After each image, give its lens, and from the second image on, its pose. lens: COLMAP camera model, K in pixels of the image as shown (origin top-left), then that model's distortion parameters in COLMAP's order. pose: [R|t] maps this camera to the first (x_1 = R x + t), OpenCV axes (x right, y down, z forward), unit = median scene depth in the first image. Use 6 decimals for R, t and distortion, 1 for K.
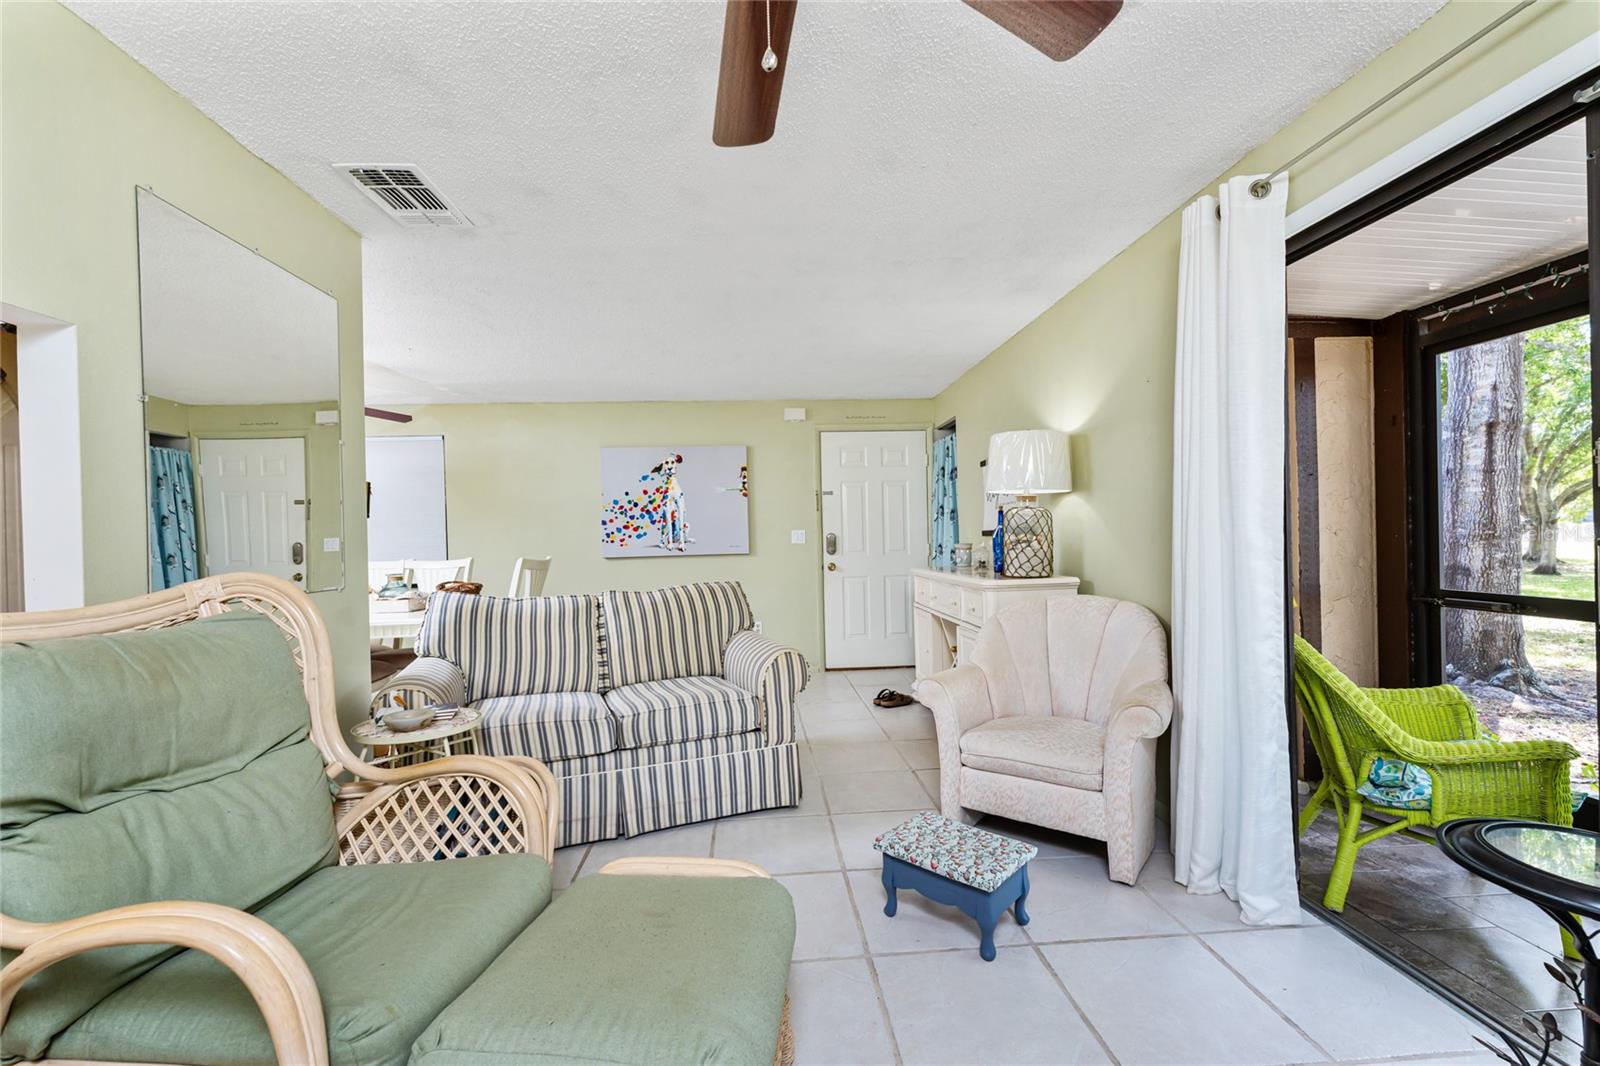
lens RADIAL K [[641.4, 0, 803.1], [0, 641.4, 540.7], [0, 0, 1]] dist [0.000344, 0.000035]
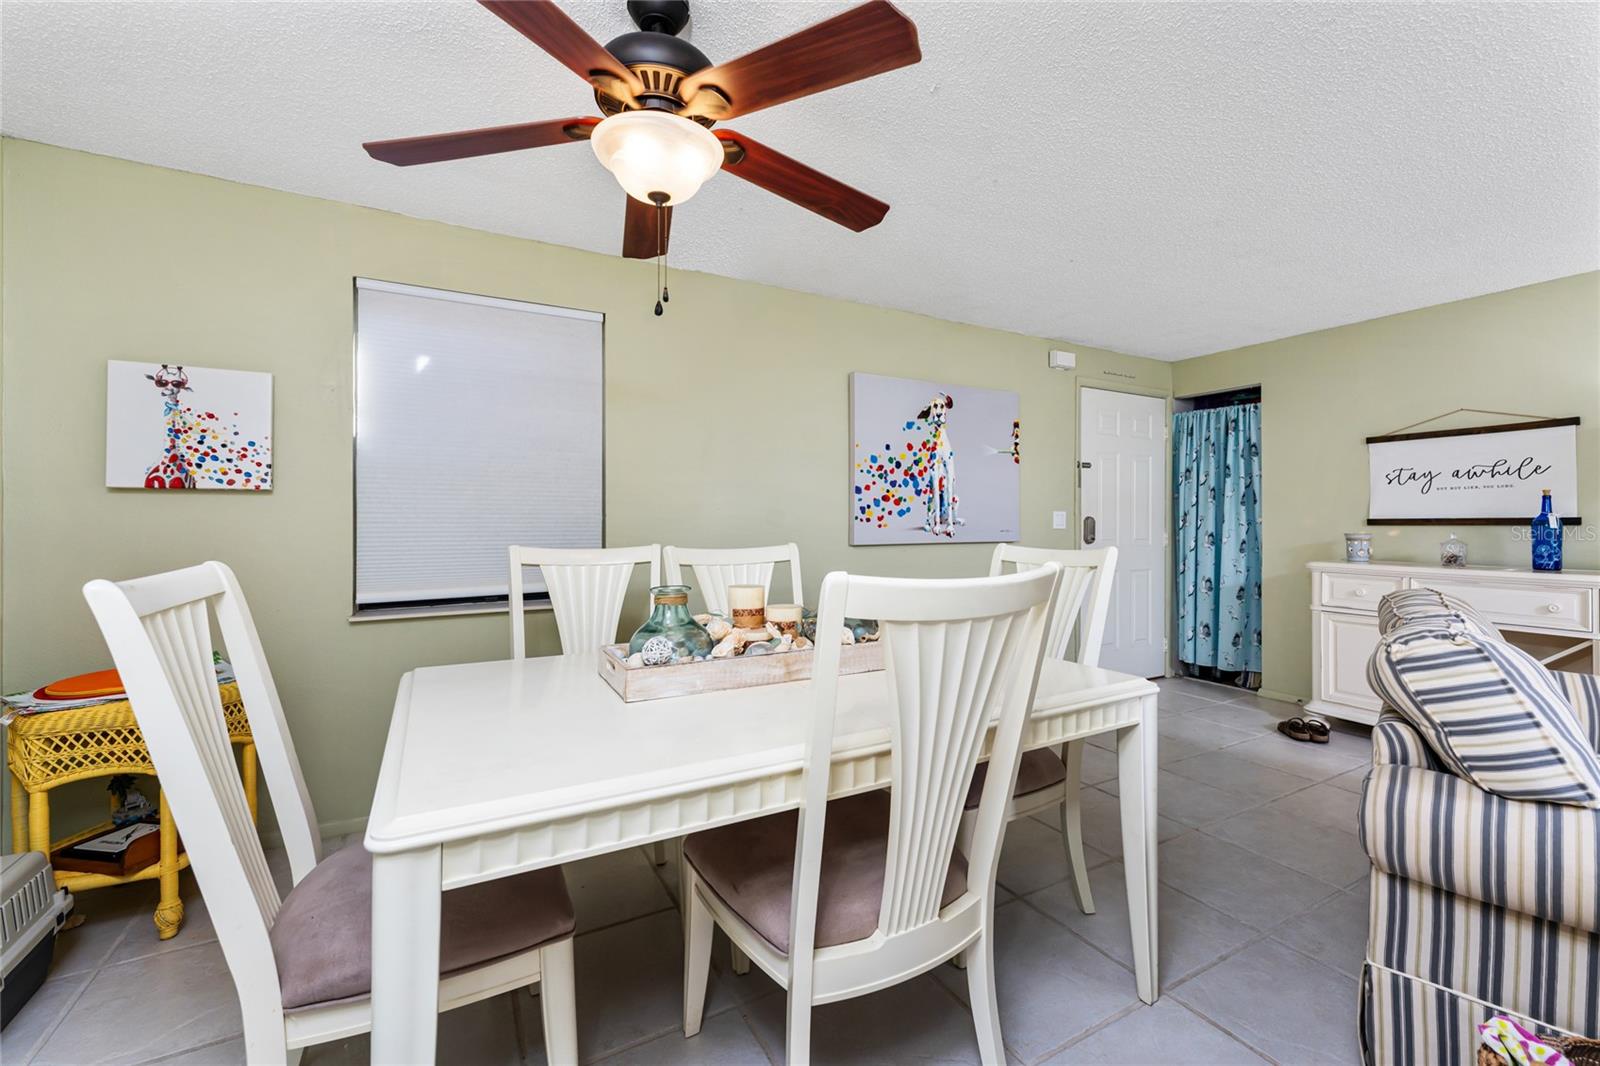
lens RADIAL K [[641.4, 0, 800.6], [0, 641.4, 527.1], [0, 0, 1]] dist [0.000344, 0.000035]
pose [[0.911860, 0.021869, 0.409919, -0.620048], [-0.022645, 0.999739, -0.002963, 0.011992], [-0.409876, -0.006581, 0.912117, 0.438961]]
